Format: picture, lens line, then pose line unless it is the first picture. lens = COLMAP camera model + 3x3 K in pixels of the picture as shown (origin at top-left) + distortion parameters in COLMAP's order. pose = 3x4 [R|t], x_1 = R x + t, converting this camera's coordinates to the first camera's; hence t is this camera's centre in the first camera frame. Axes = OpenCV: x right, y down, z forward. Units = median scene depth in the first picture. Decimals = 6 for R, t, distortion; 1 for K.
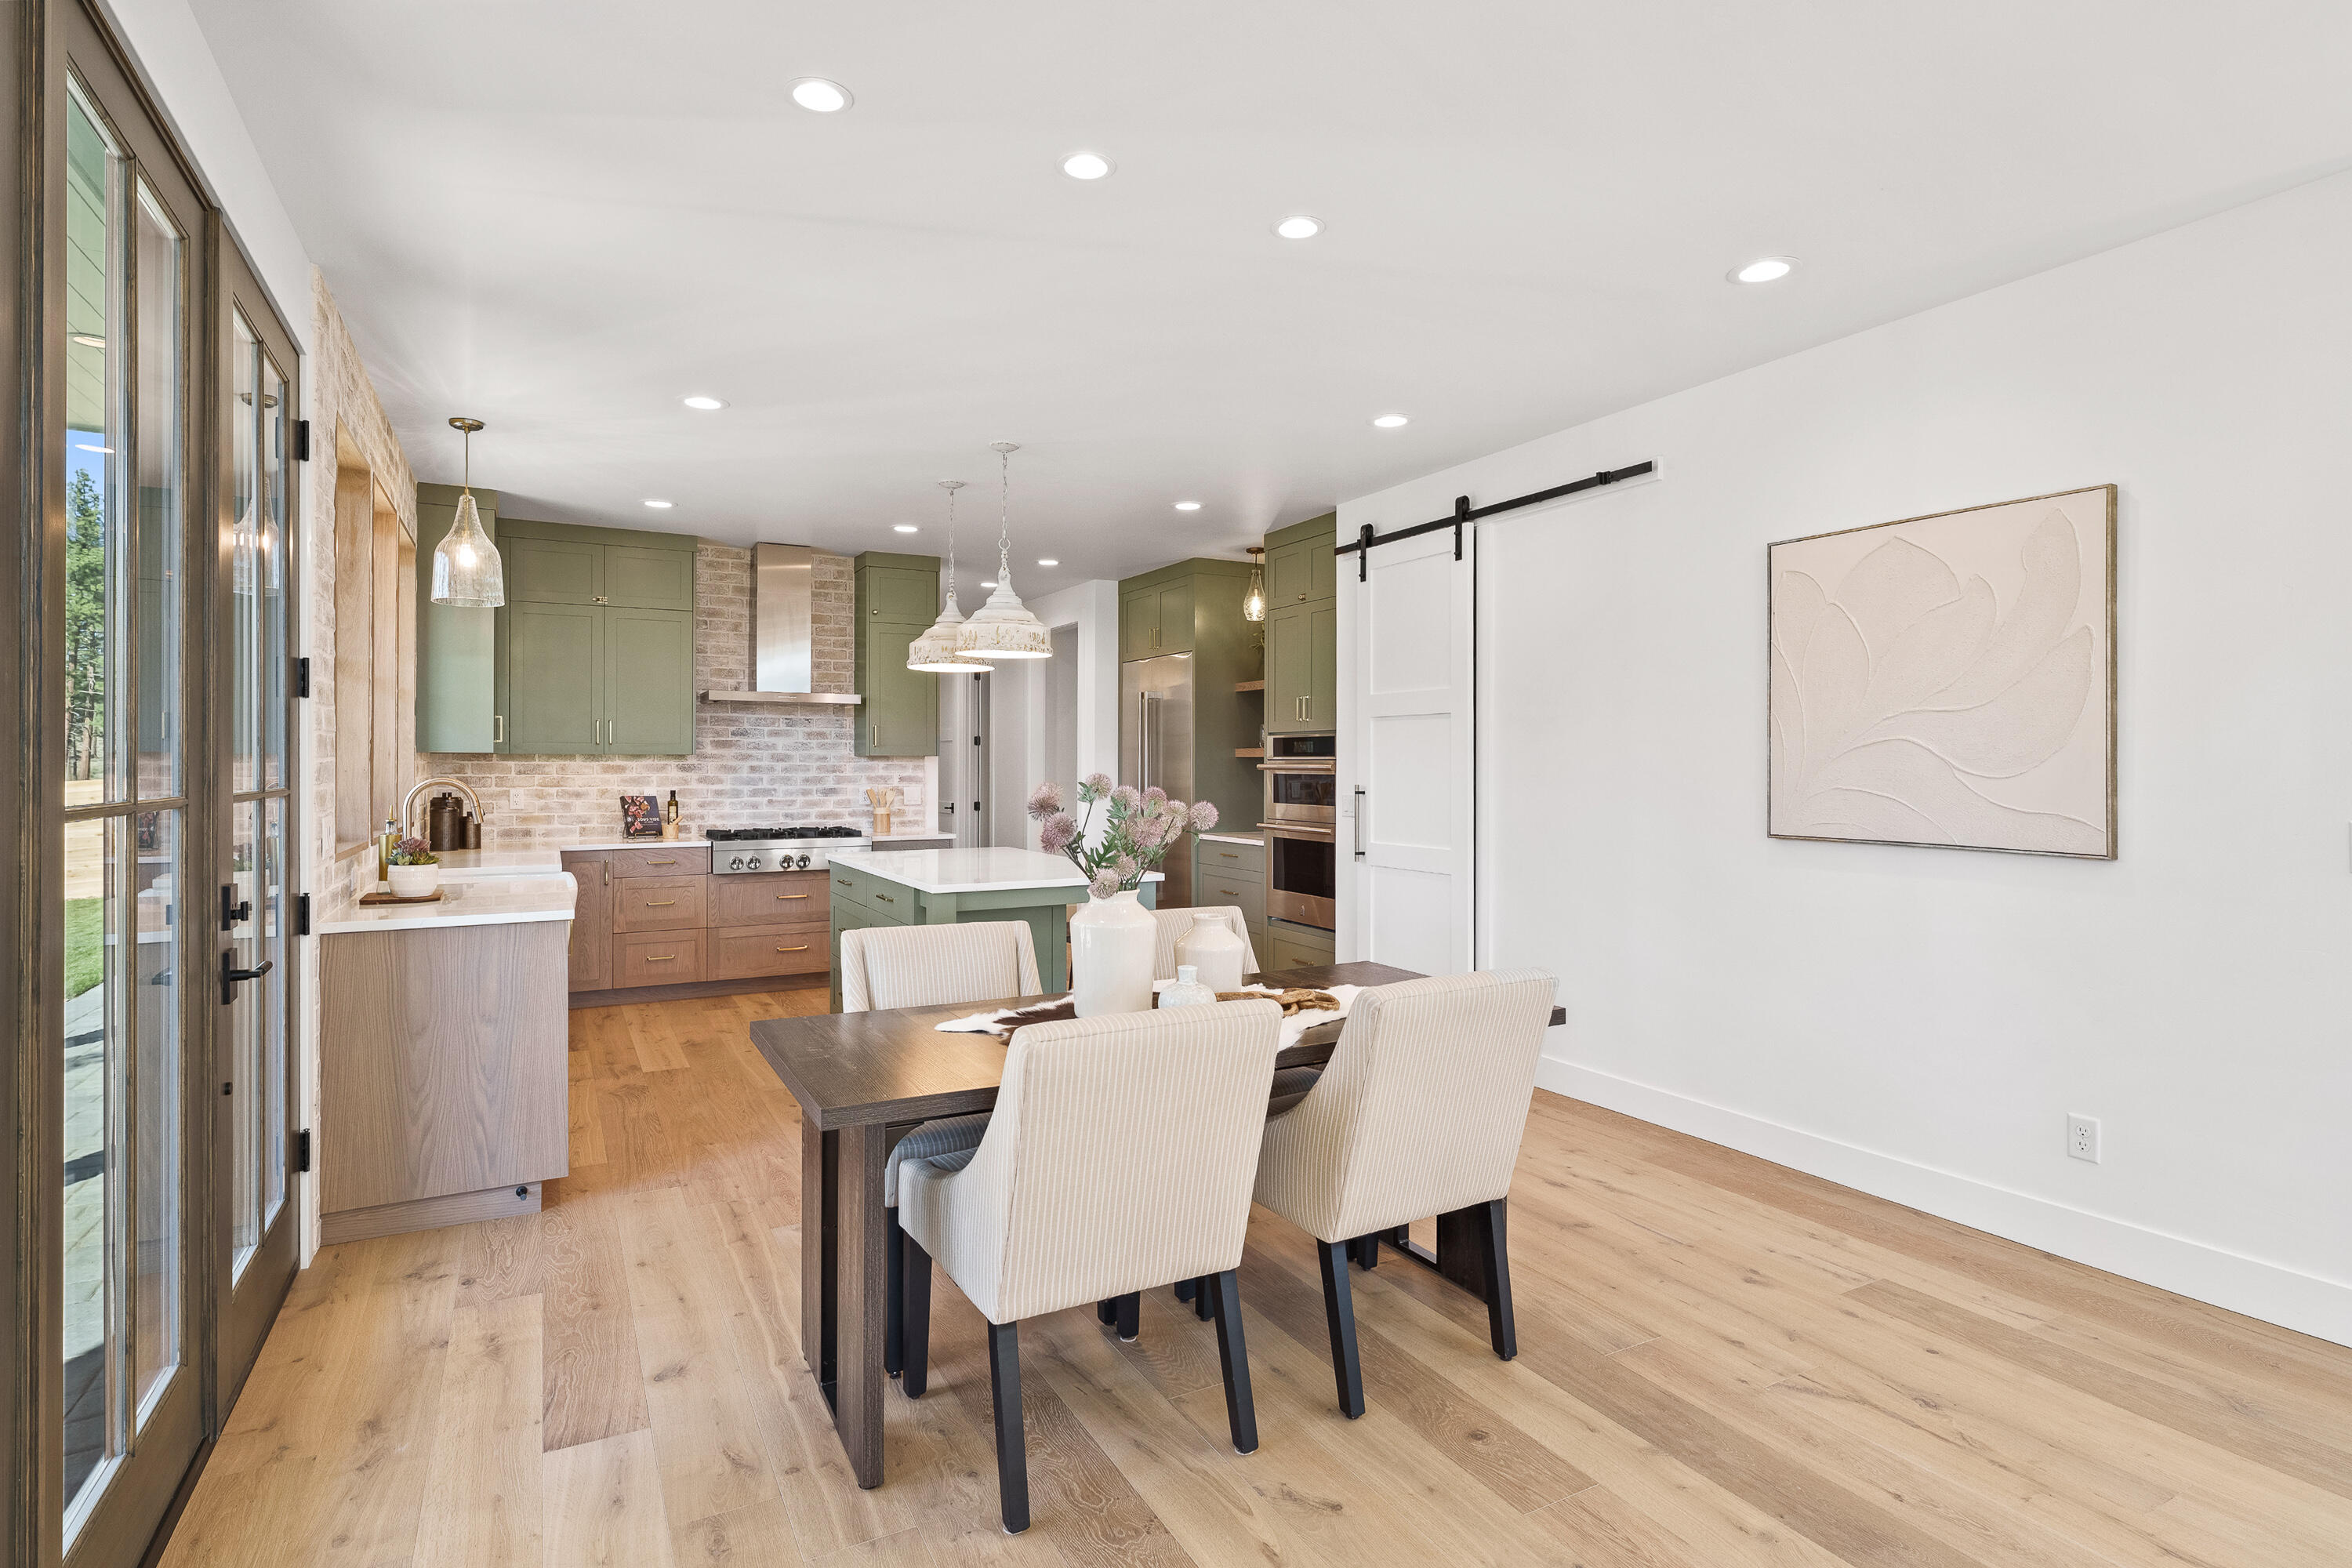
lens RADIAL K [[1175.4, 0, 1172.3], [0, 1175.4, 765.3], [0, 0, 1]] dist [0.001603, -0.001102]
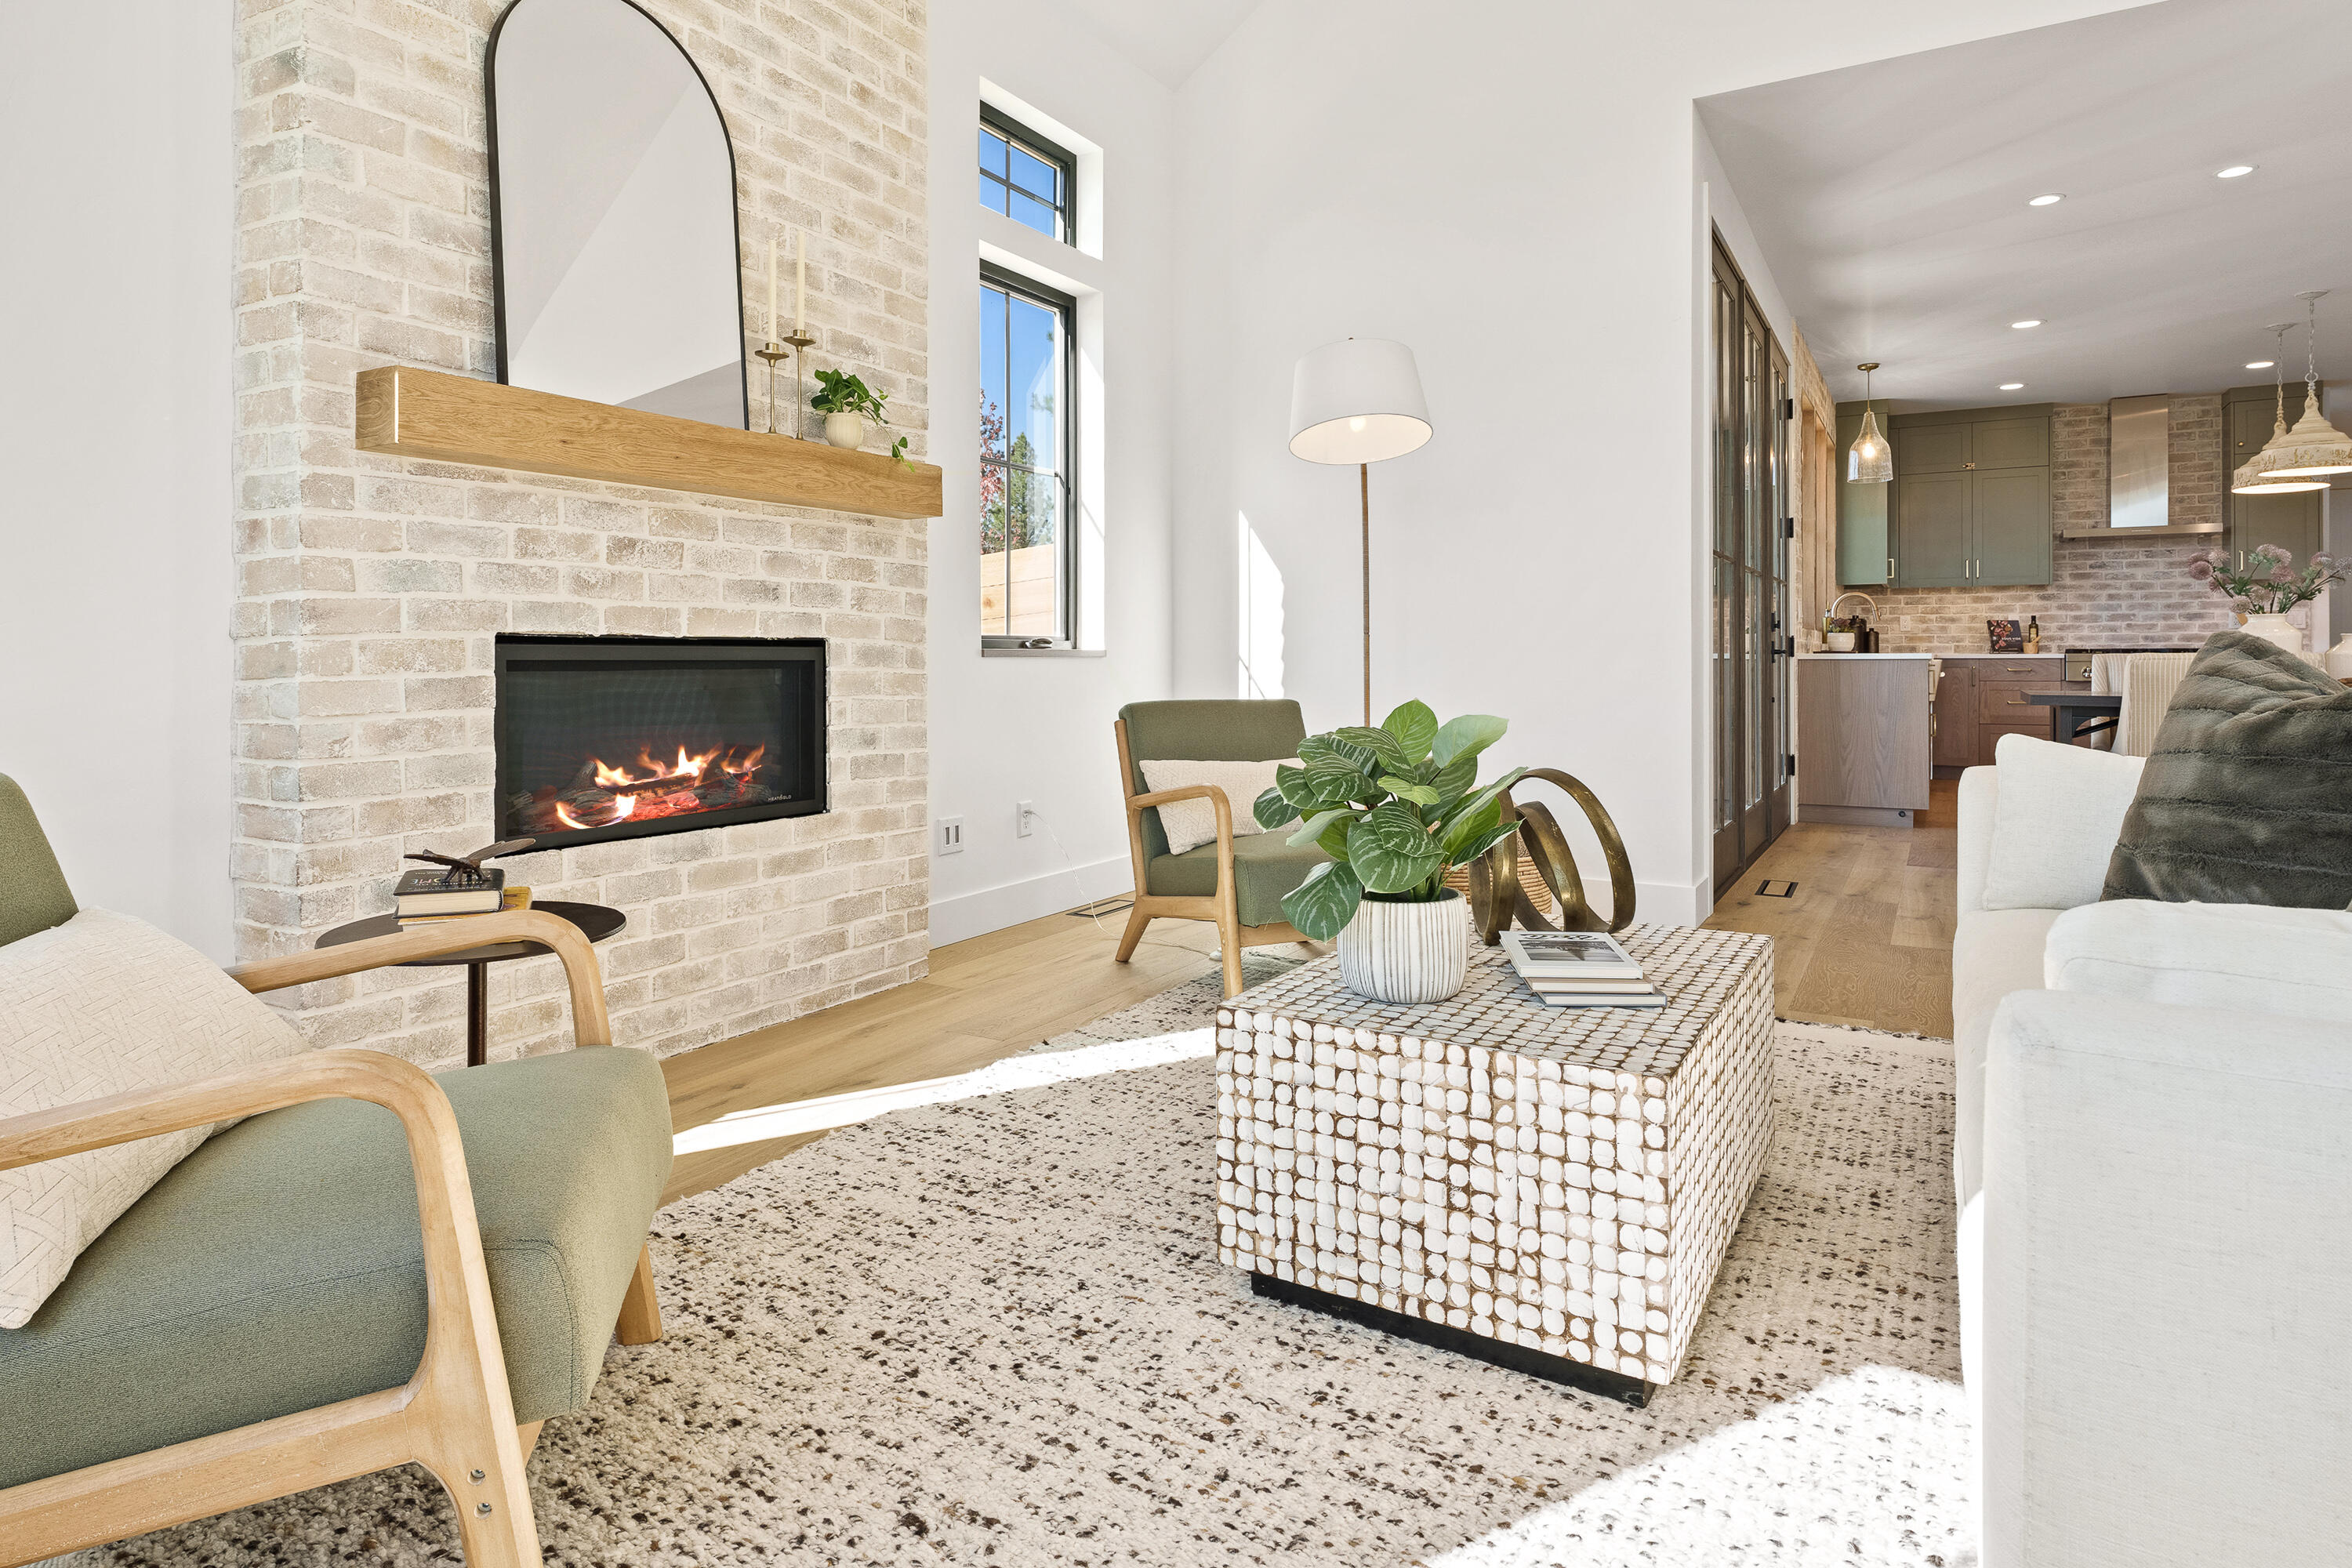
lens RADIAL K [[1317.9, 0, 1167.2], [0, 1317.9, 652.7], [0, 0, 1]] dist [-0.008588, 0.002869]
pose [[0.516546, -0.002798, -0.856255, 0.280266], [0.001162, 0.999996, -0.002567, 0.064057], [0.856259, 0.000331, 0.516547, -0.475367]]
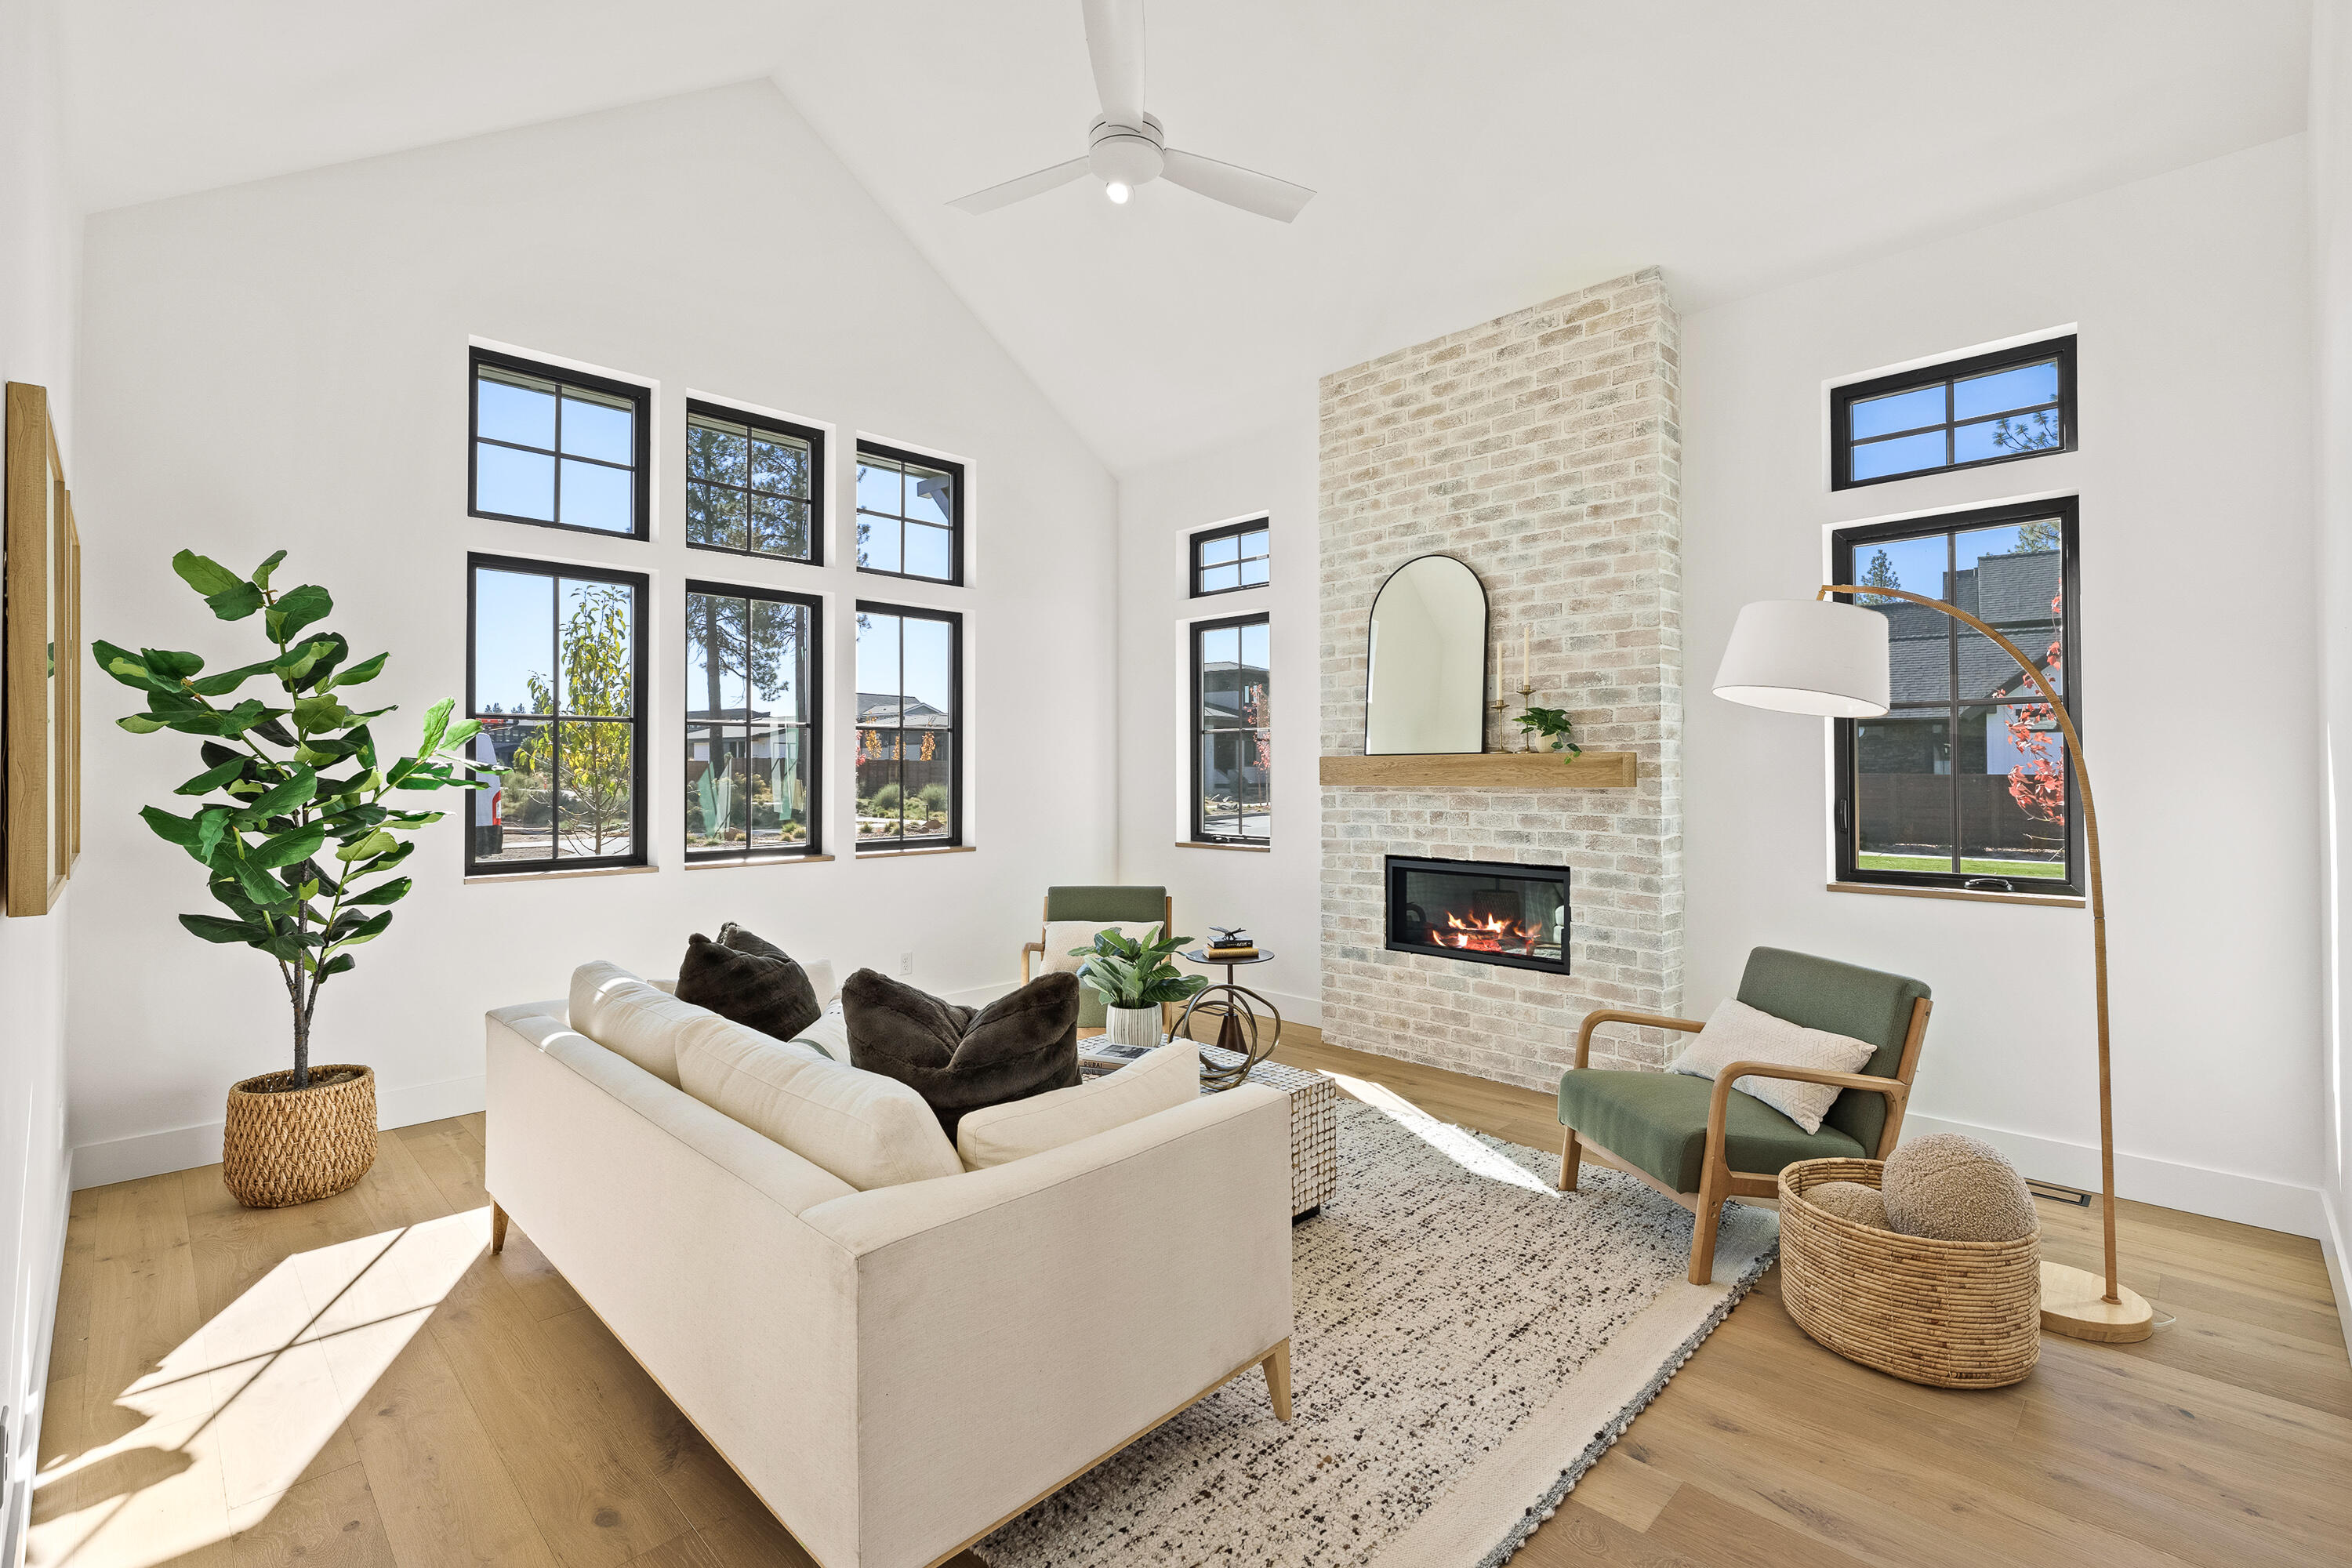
lens RADIAL K [[1051.9, 0, 1179.8], [0, 1051.9, 755.7], [0, 0, 1]] dist [-0.001930, -0.000641]
pose [[-0.957996, -0.003684, -0.286757, 0.198903], [0.001541, 0.999837, -0.017994, 0.003072], [0.286777, -0.017680, -0.957834, 0.194084]]
